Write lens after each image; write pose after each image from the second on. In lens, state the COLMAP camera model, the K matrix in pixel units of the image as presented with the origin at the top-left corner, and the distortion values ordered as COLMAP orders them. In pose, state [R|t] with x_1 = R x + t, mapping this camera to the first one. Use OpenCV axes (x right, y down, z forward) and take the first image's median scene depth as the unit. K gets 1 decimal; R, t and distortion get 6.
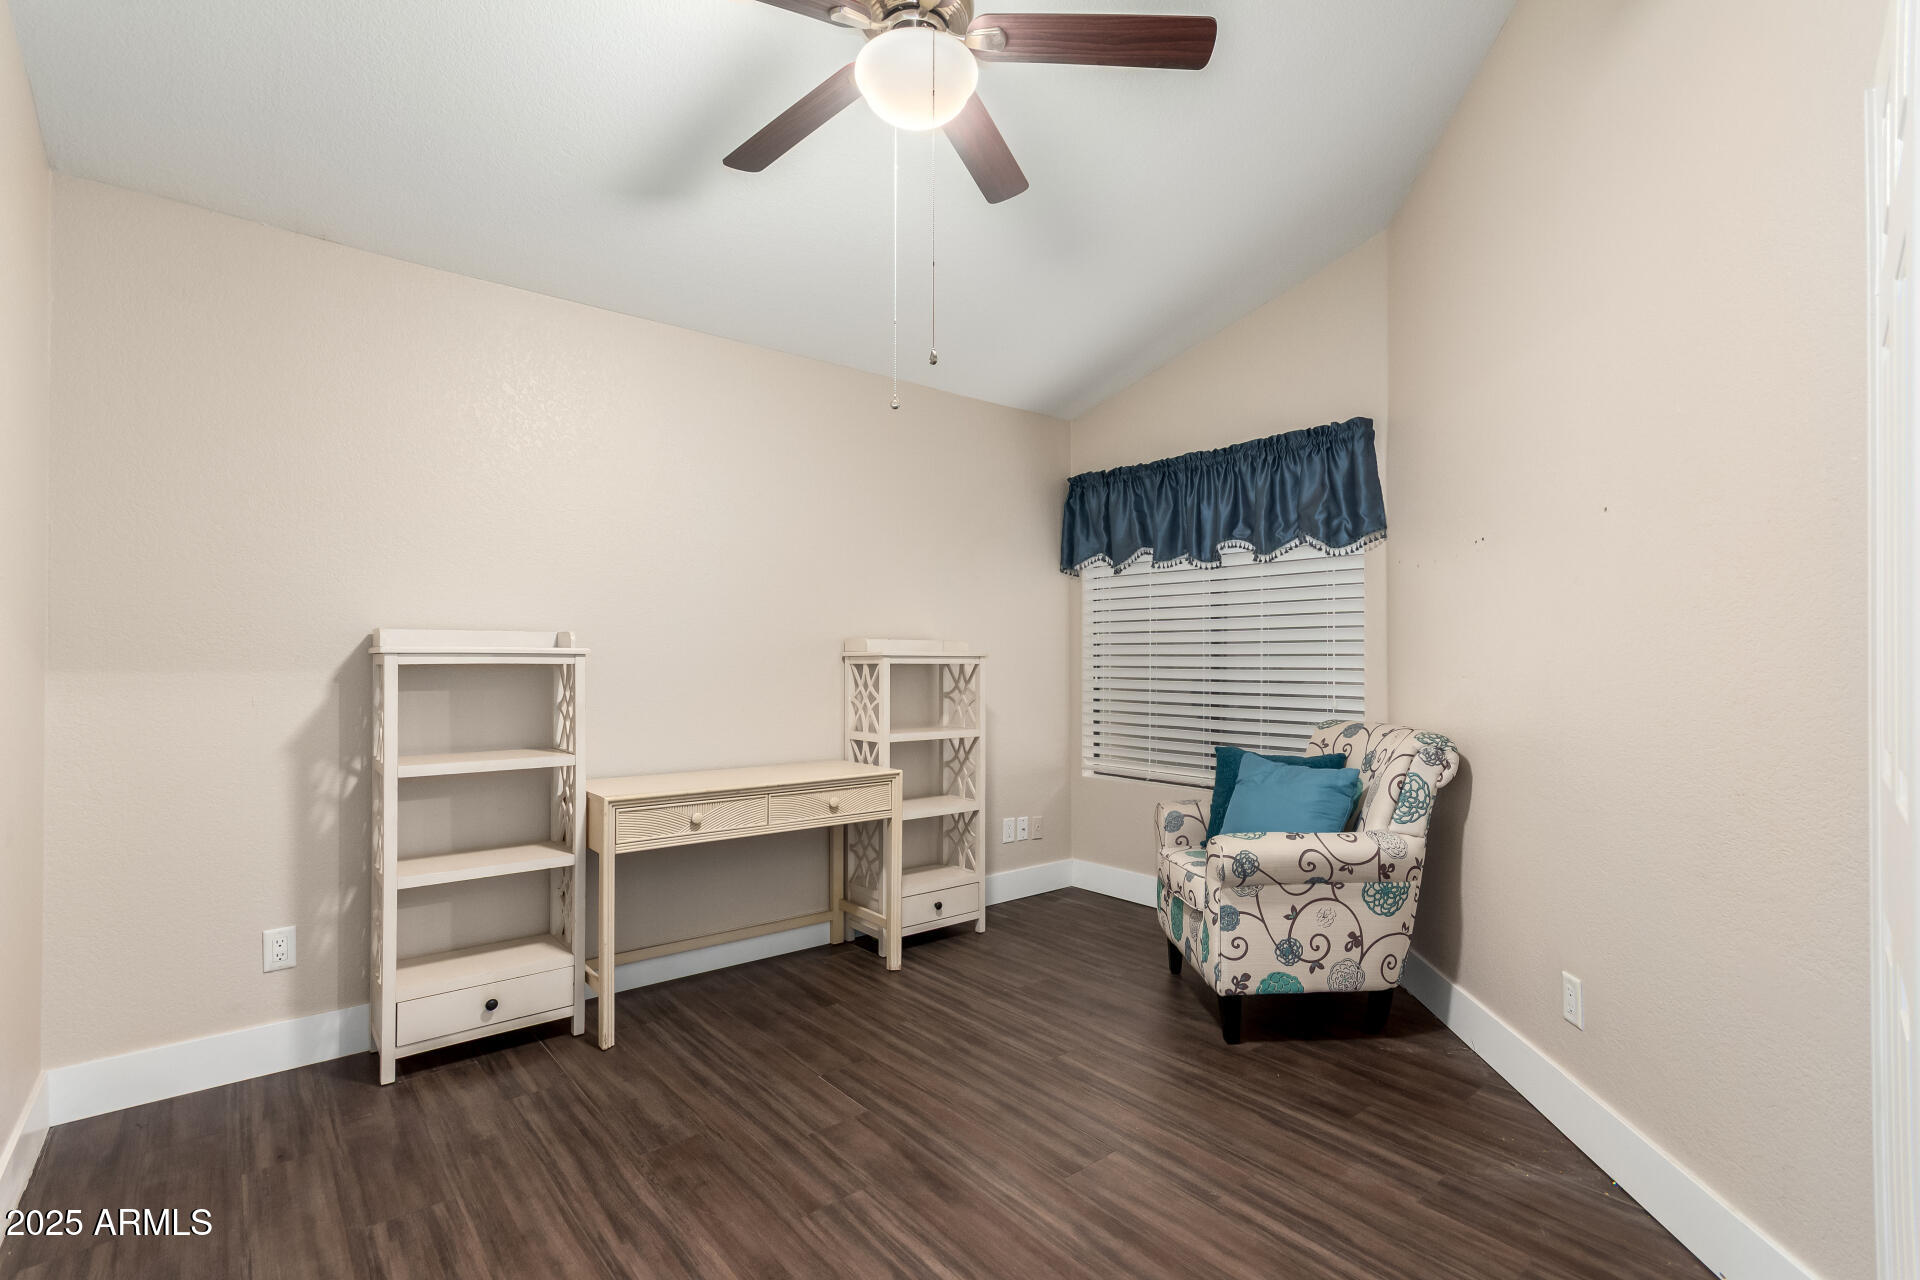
lens RADIAL K [[880.3, 0, 969.4], [0, 880.3, 649.4], [0, 0, 1]] dist [0.002008, 0.000532]
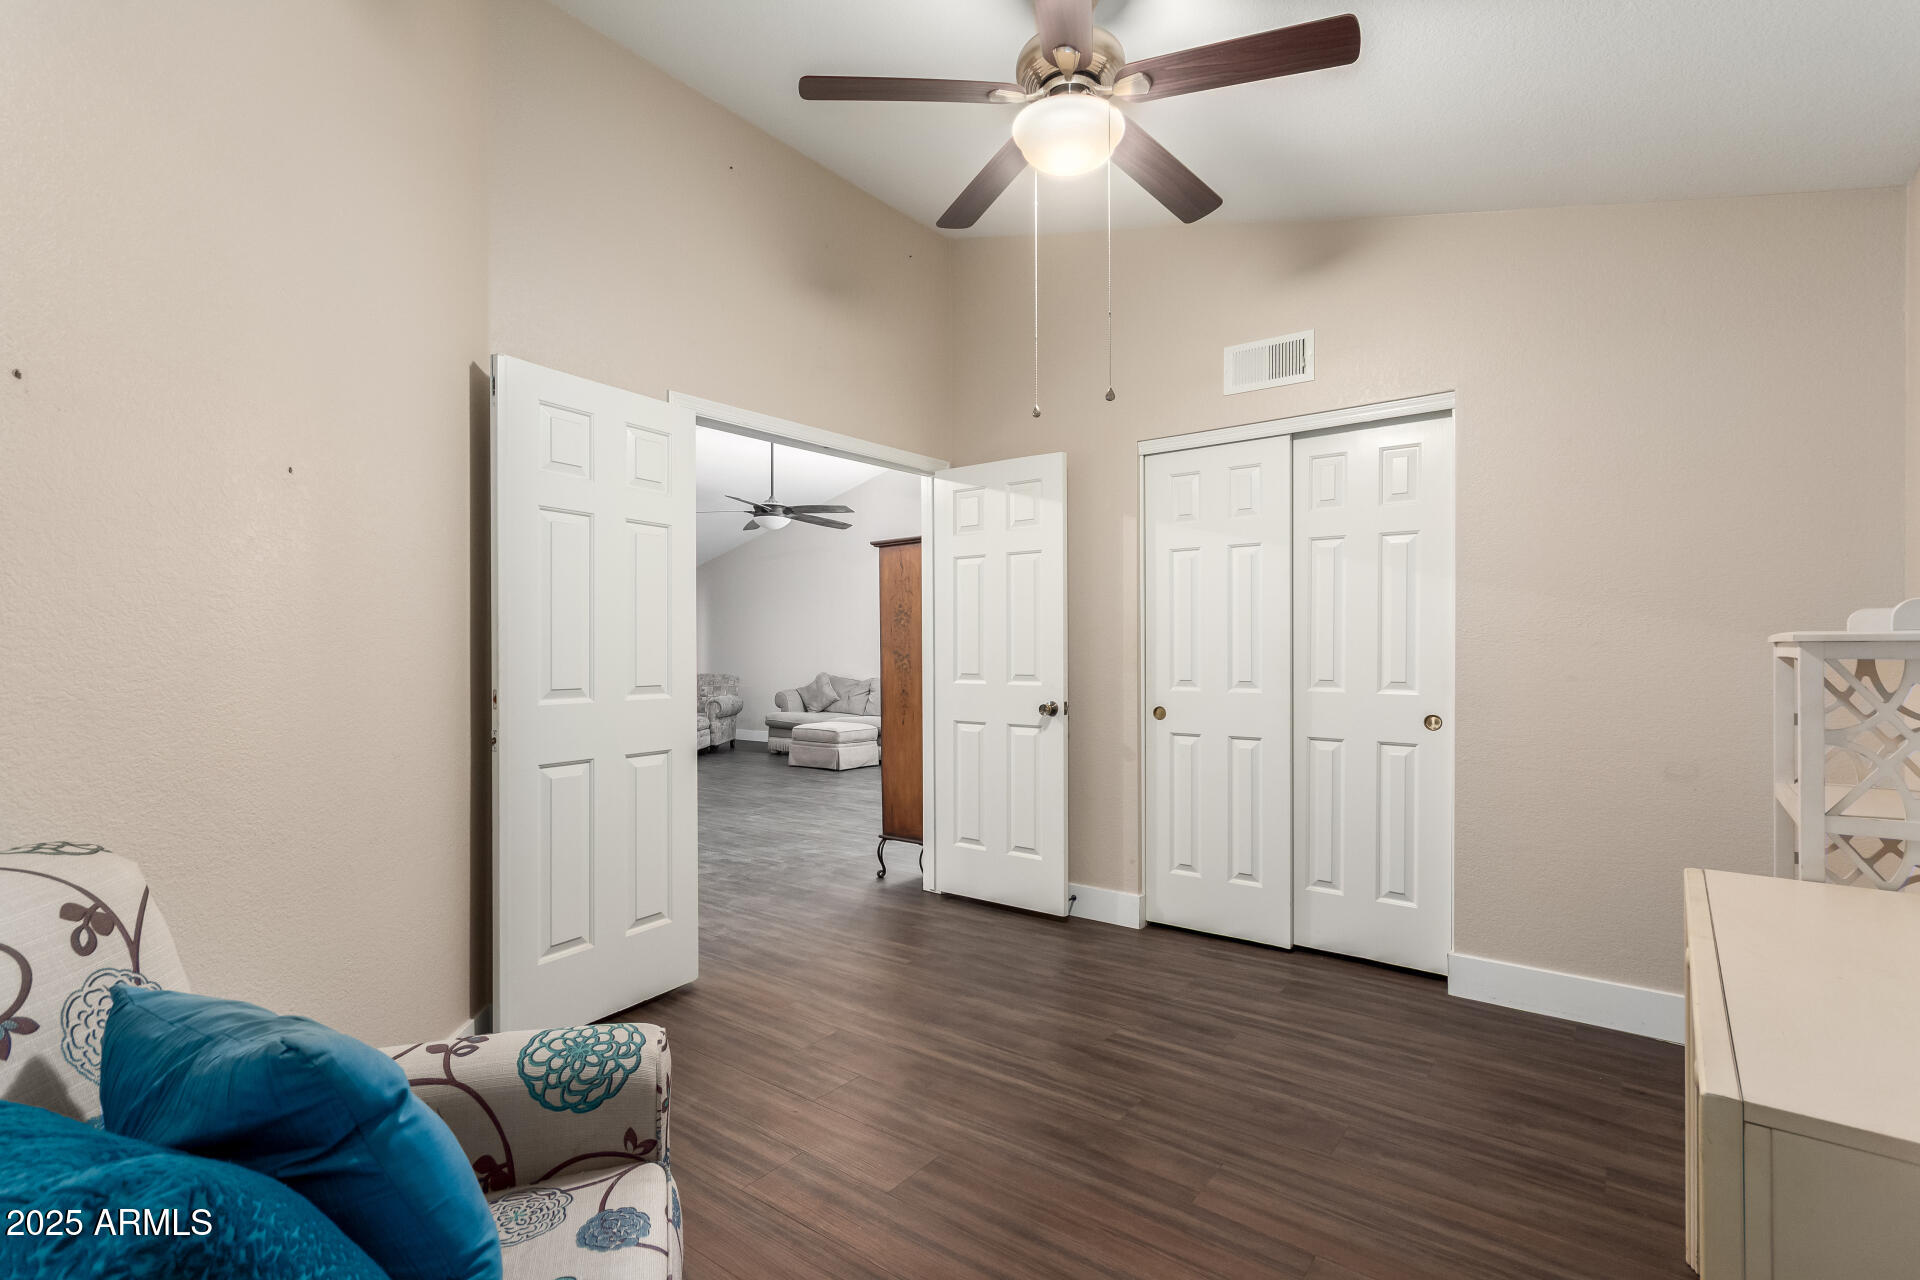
lens RADIAL K [[880.3, 0, 969.4], [0, 880.3, 649.4], [0, 0, 1]] dist [0.002008, 0.000532]
pose [[-0.973951, -0.003270, -0.226737, 0.289307], [-0.001643, 0.999972, -0.007364, 0.026703], [0.226755, -0.006800, -0.973928, 1.886798]]
